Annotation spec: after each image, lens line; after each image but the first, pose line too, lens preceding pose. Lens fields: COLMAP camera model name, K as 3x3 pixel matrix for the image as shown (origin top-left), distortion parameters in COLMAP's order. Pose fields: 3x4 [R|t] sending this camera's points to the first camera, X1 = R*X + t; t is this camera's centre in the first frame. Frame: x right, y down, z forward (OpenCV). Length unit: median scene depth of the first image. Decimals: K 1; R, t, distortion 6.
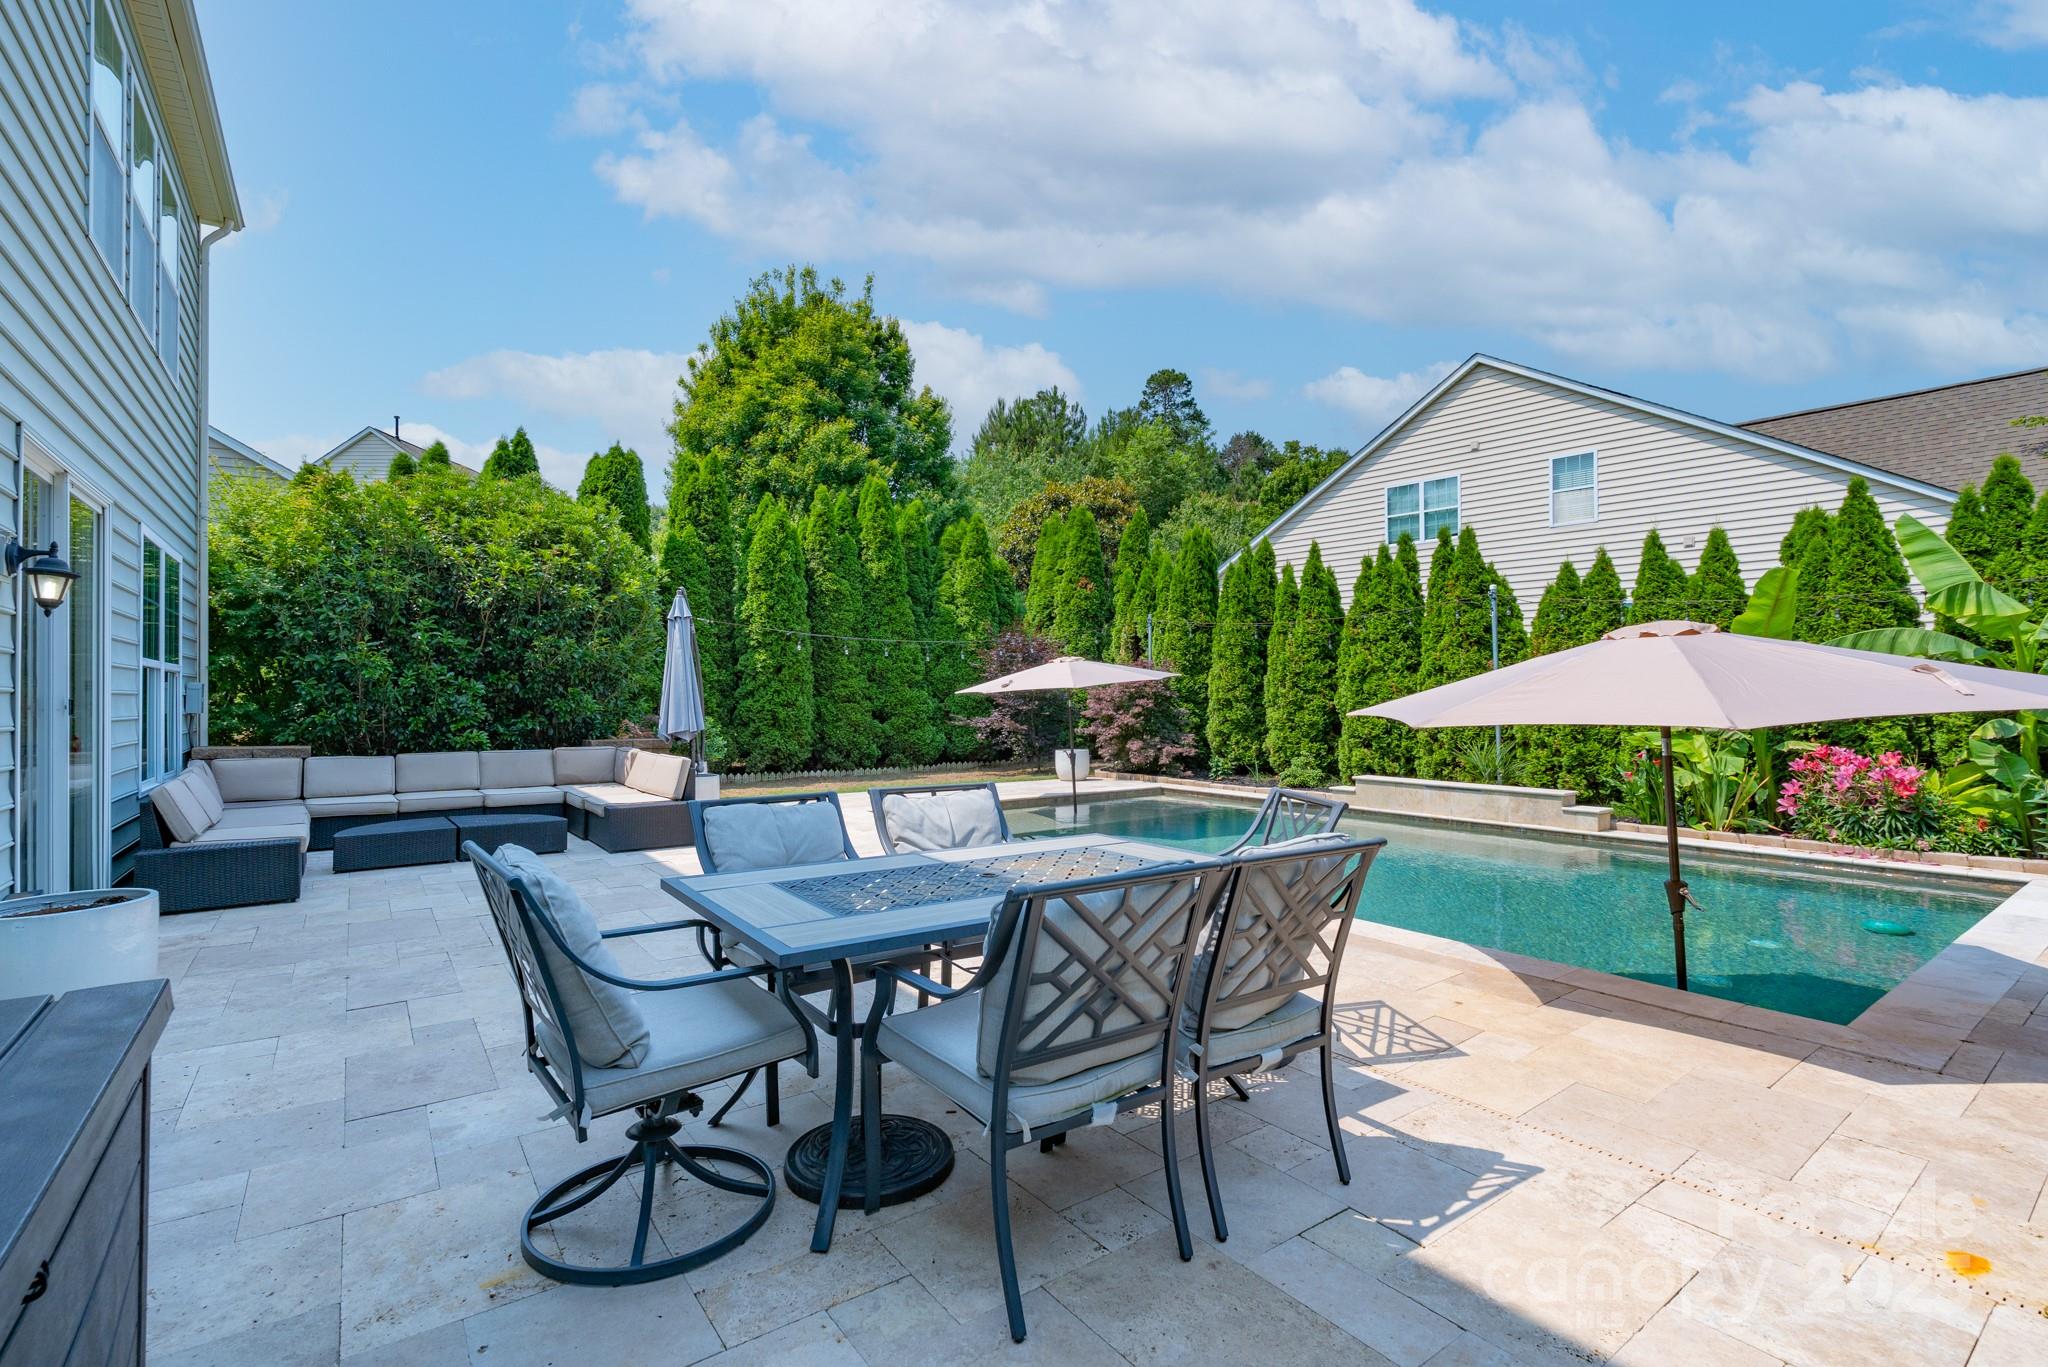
lens RADIAL K [[911.9, 0, 1013.5], [0, 911.9, 686.5], [0, 0, 1]] dist [-0.004491, 0.000748]
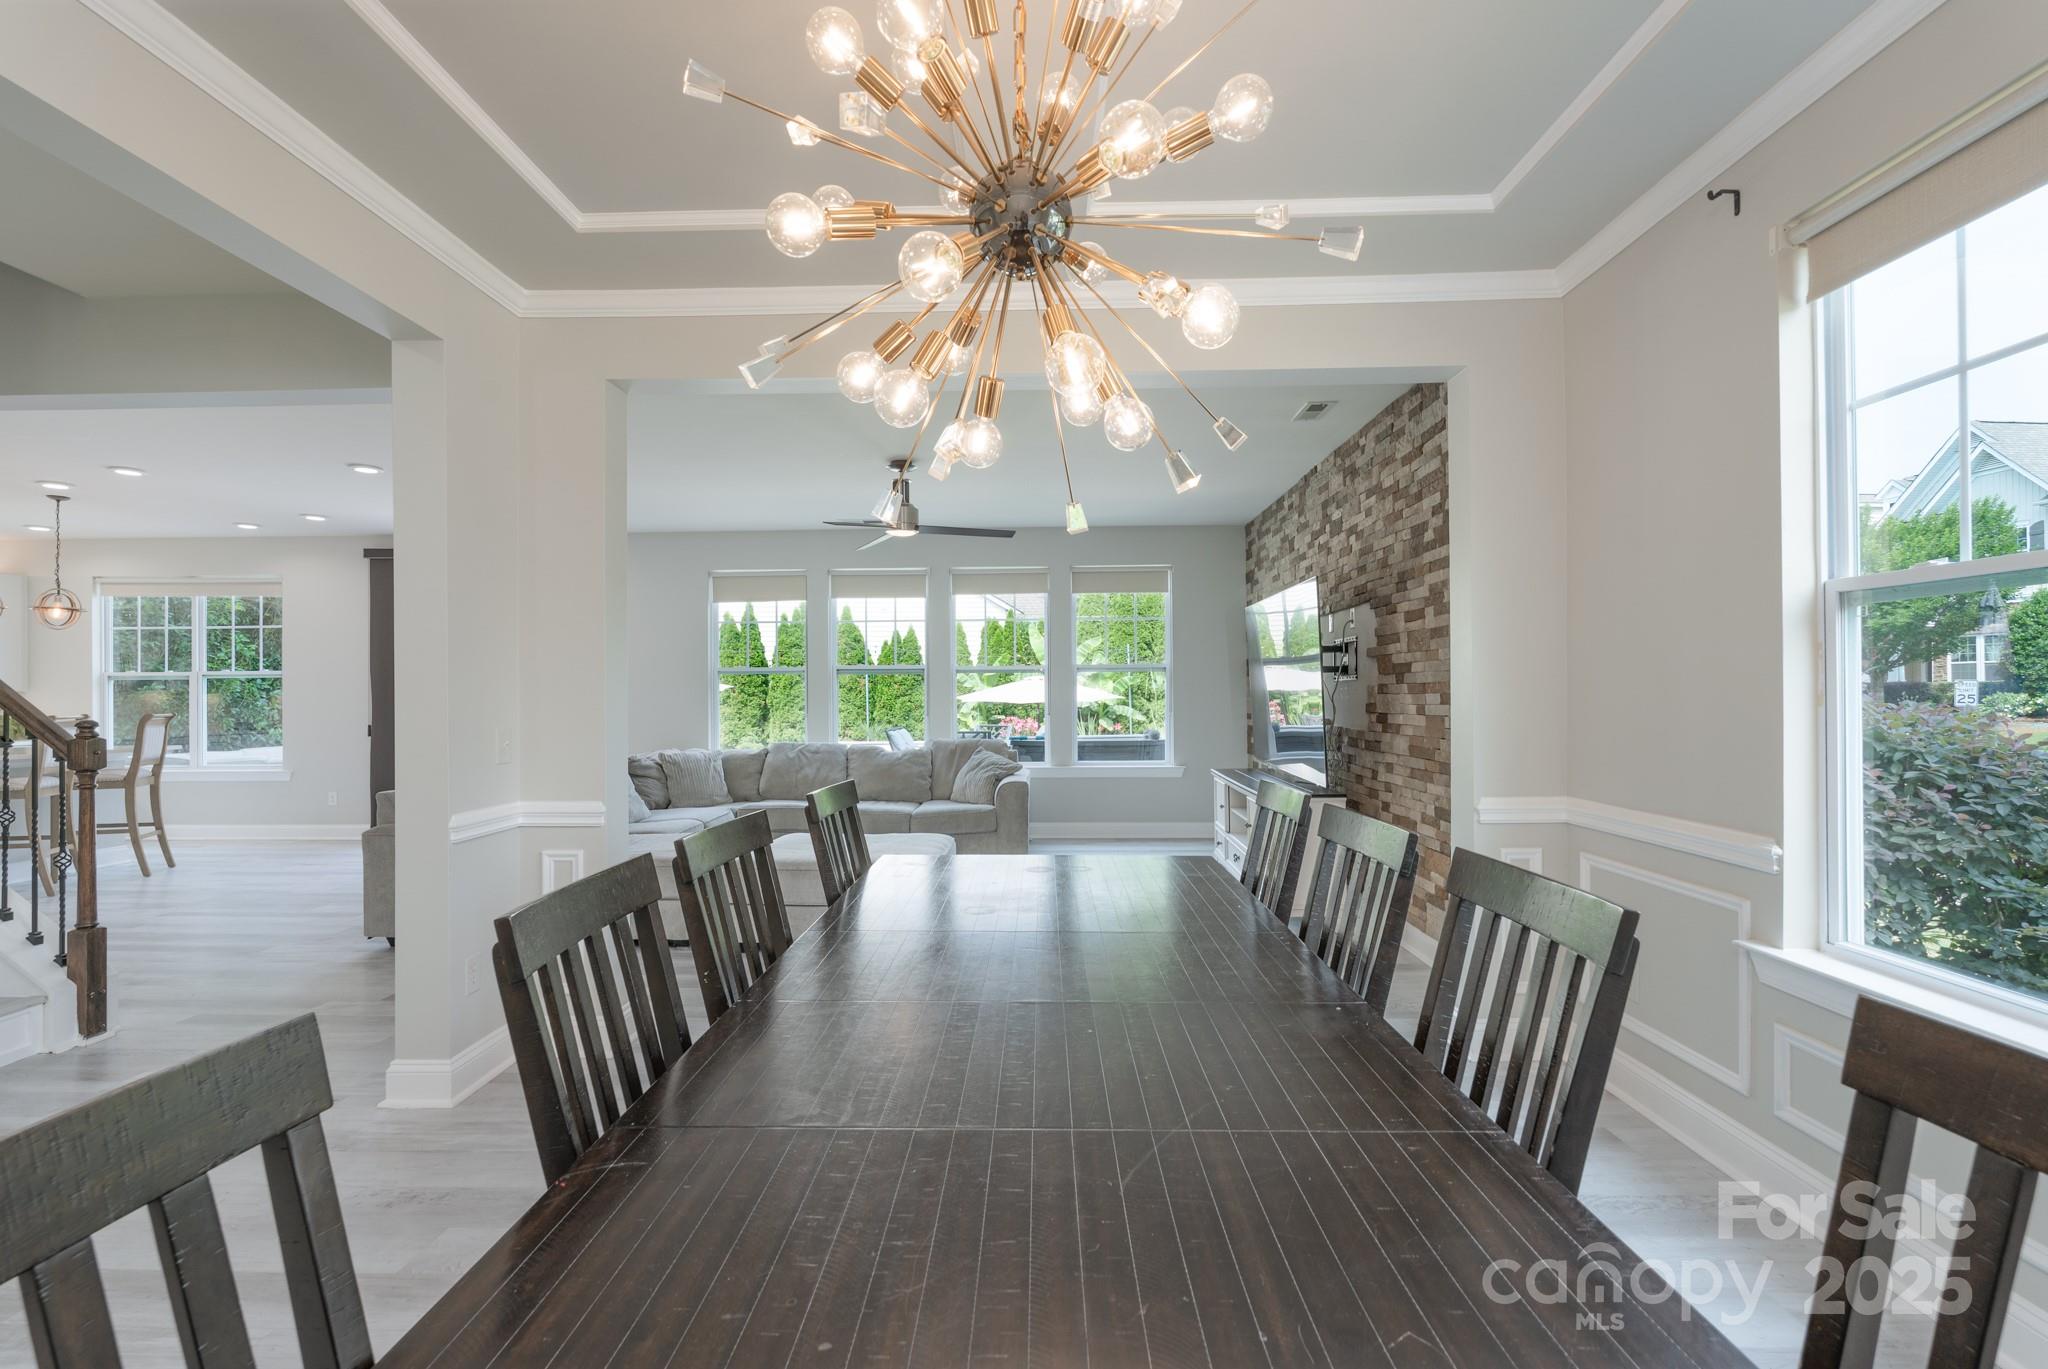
lens RADIAL K [[911.9, 0, 1009.6], [0, 911.9, 690.8], [0, 0, 1]] dist [-0.004491, 0.000748]
pose [[0.618458, 0.001331, 0.785817, -0.659749], [-0.004158, 0.999990, 0.001579, -0.006588], [-0.785807, -0.004244, 0.618458, -0.345955]]
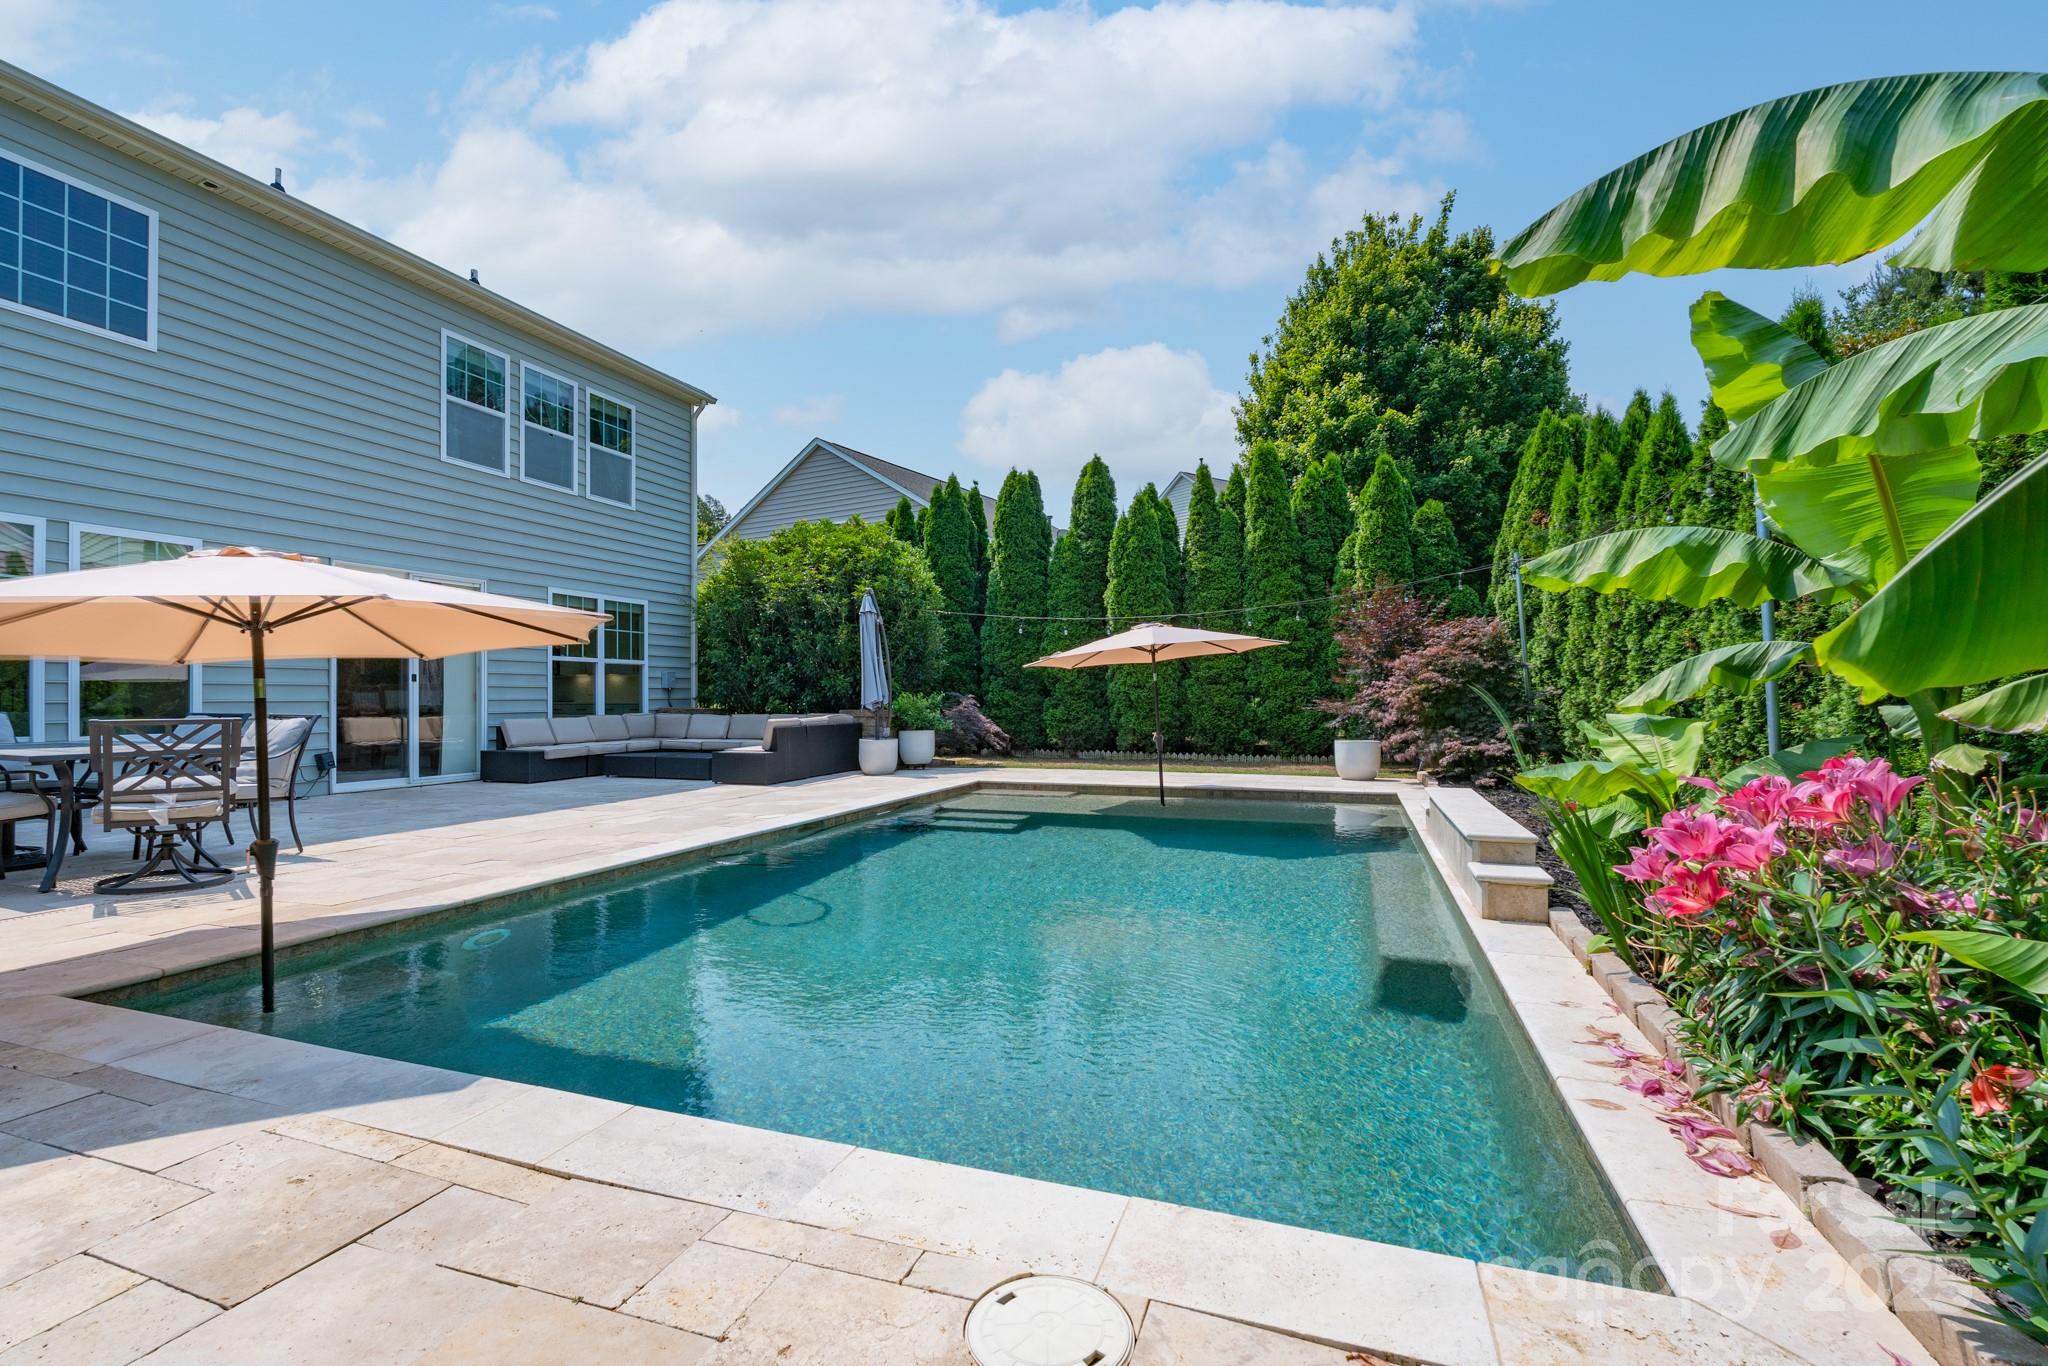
lens RADIAL K [[911.9, 0, 1015.9], [0, 911.9, 676.1], [0, 0, 1]] dist [-0.004491, 0.000748]
pose [[0.567703, -0.018185, -0.823032, 0.596578], [0.011092, 0.999834, -0.014441, 0.024873], [0.823158, -0.000931, 0.567811, 0.347680]]
